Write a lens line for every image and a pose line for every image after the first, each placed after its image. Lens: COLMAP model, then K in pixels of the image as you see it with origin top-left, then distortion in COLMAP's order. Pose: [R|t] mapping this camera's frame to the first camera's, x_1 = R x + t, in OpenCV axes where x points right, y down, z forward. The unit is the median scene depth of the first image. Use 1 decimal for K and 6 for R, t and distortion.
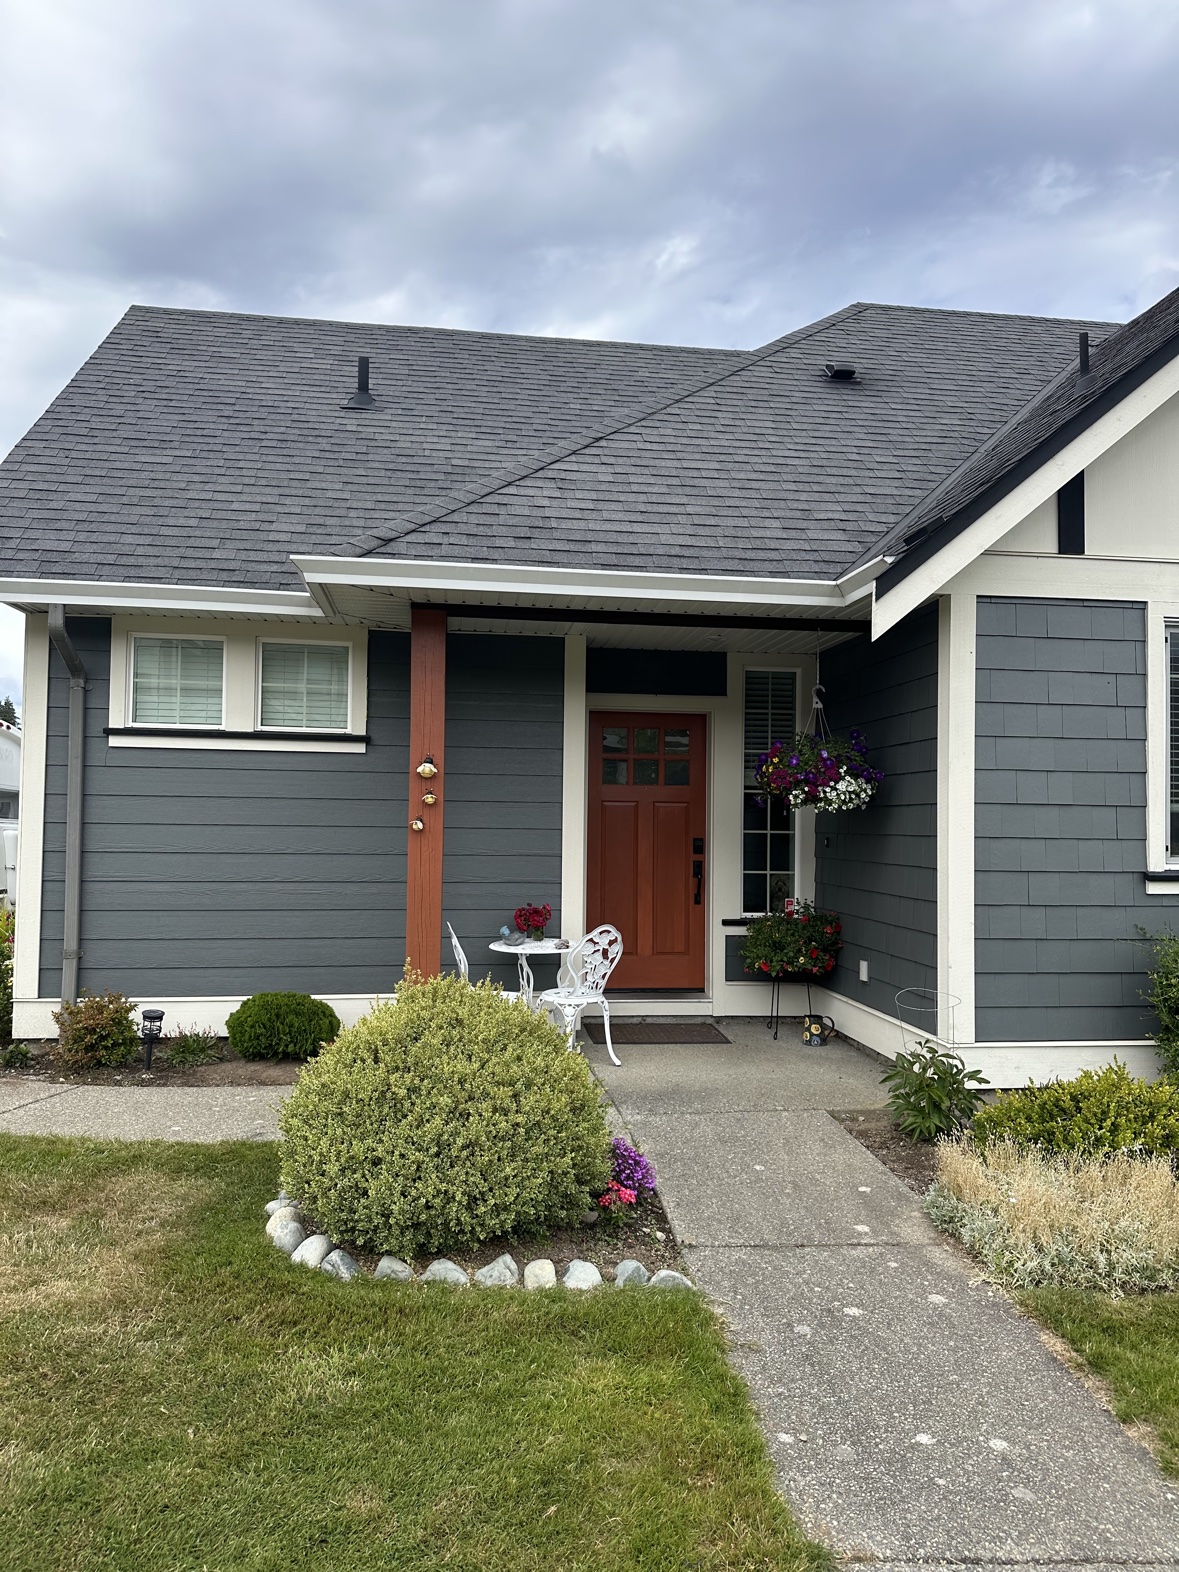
lens RADIAL K [[1094.8, 0, 575.8], [0, 1094.8, 836.5], [0, 0, 1]] dist [0.042722, -0.055028]
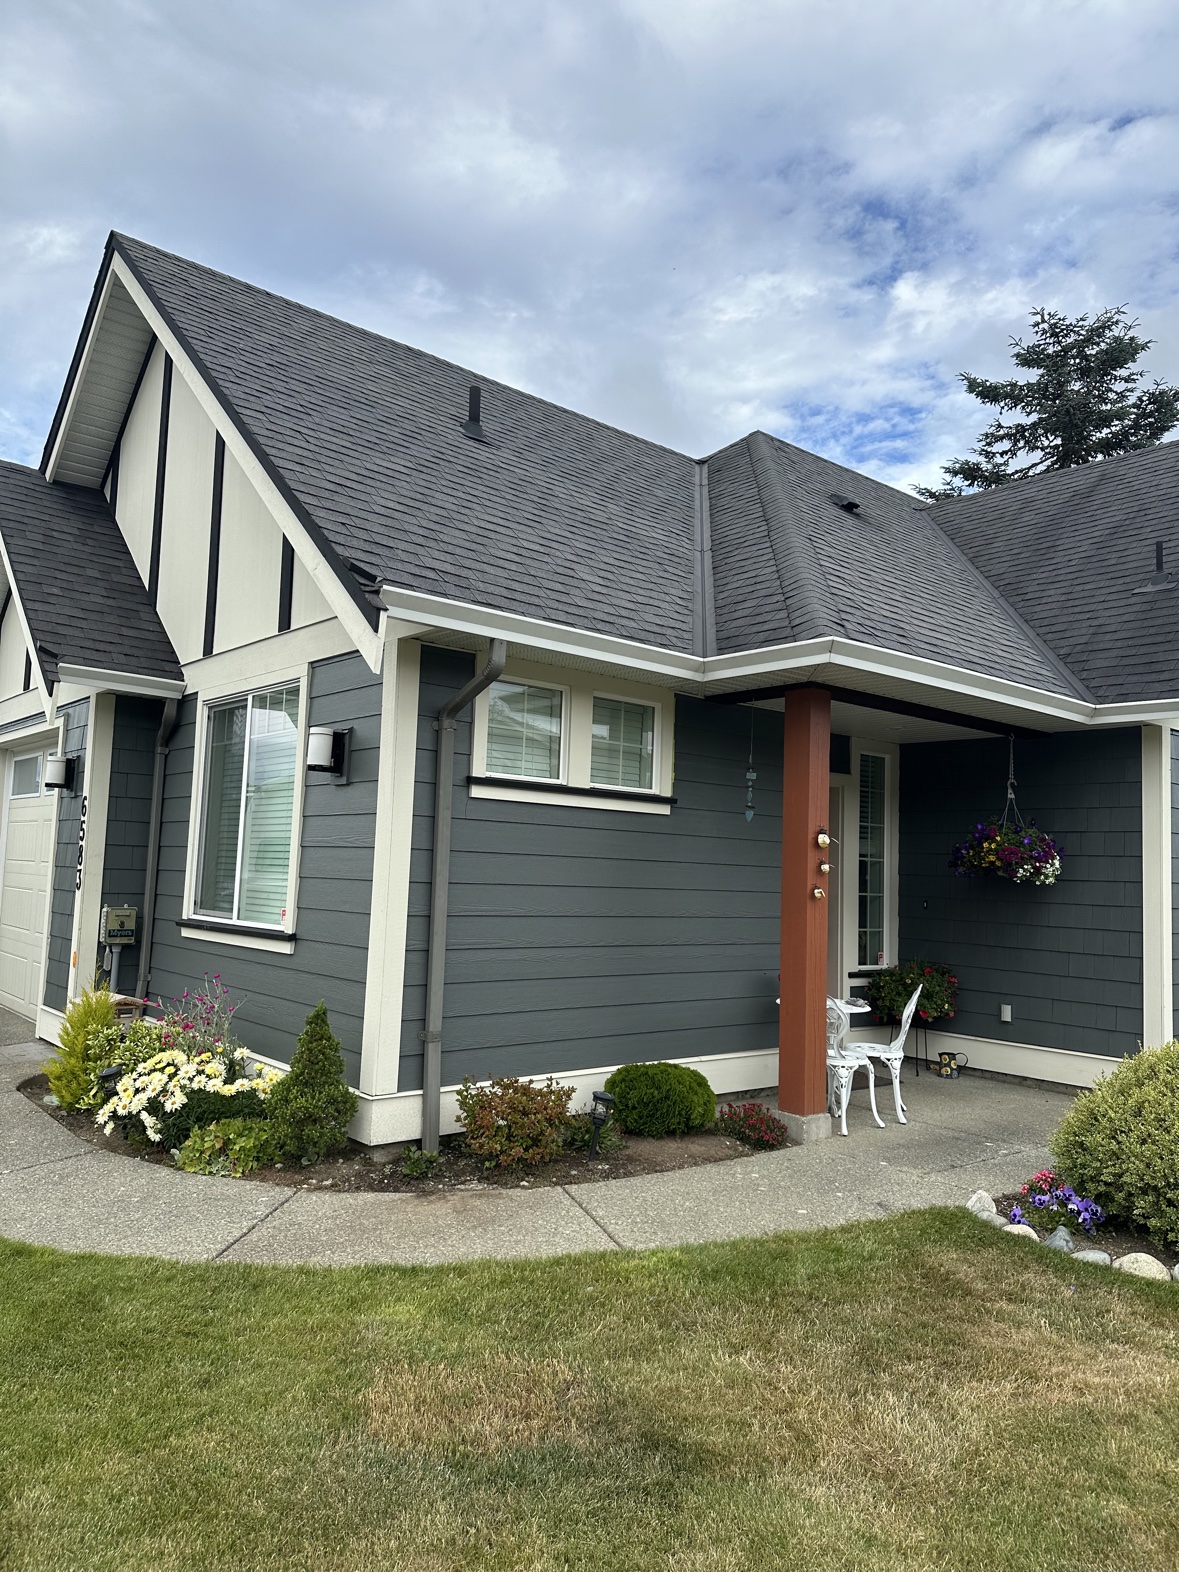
lens RADIAL K [[1094.8, 0, 588.5], [0, 1094.8, 796.7], [0, 0, 1]] dist [0.042722, -0.055028]
pose [[0.848206, 0.054631, 0.526842, -0.794083], [-0.017132, 0.996976, -0.075800, -0.016330], [-0.529389, 0.055268, 0.846577, 0.197049]]
